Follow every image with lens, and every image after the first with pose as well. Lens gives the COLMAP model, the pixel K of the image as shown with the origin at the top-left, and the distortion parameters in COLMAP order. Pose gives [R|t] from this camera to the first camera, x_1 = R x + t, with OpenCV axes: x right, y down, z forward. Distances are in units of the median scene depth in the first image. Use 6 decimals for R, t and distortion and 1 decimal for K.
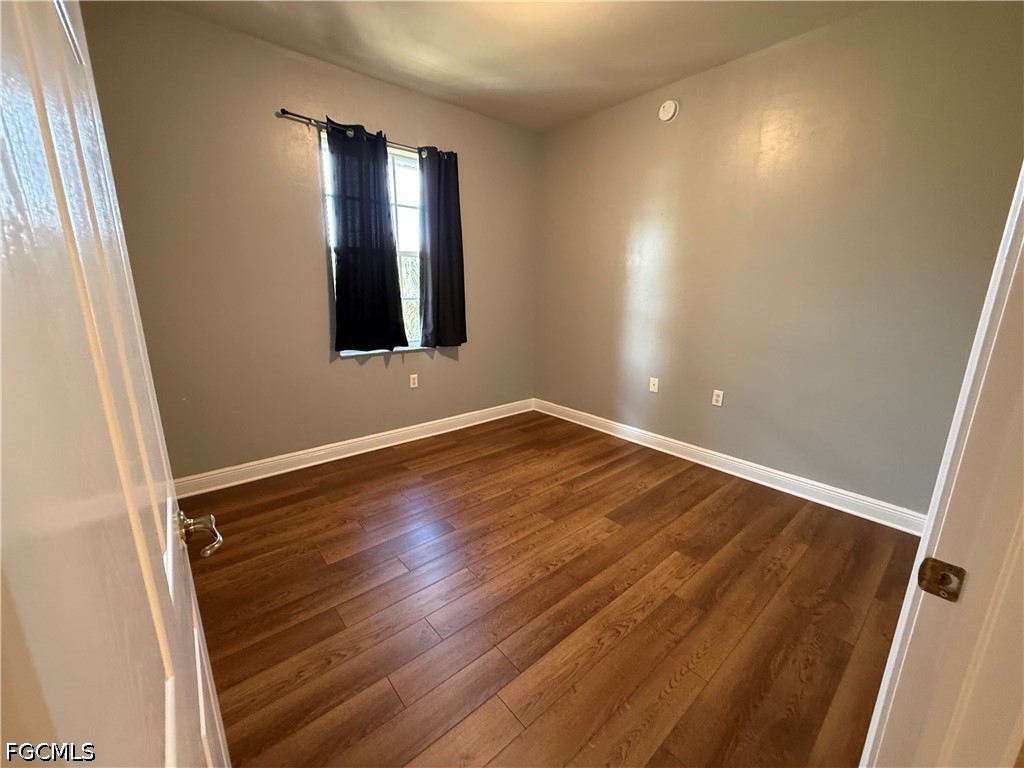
lens RADIAL K [[406.5, 0, 508.8], [0, 406.5, 383.8], [0, 0, 1]] dist [-0.007344, 0.001464]
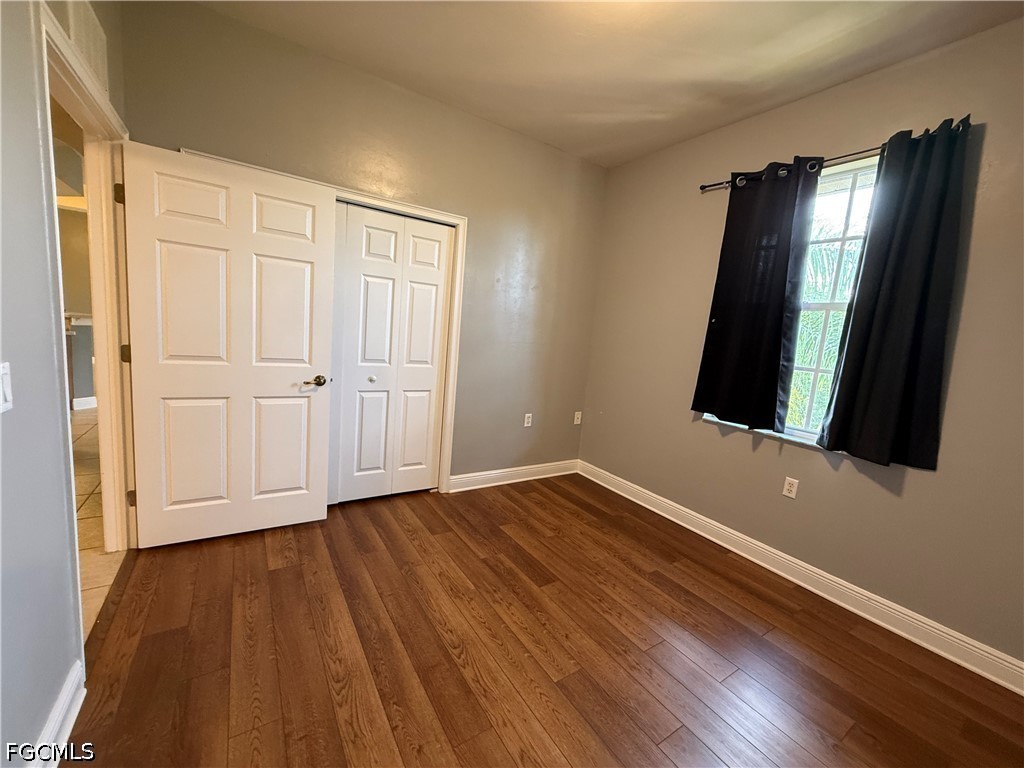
lens RADIAL K [[406.5, 0, 508.6], [0, 406.5, 382.7], [0, 0, 1]] dist [-0.007344, 0.001464]
pose [[-0.124652, 0.113667, -0.985668, 0.707545], [-0.312578, 0.938333, 0.147738, -0.184902], [0.941678, 0.326514, -0.081436, 0.824446]]
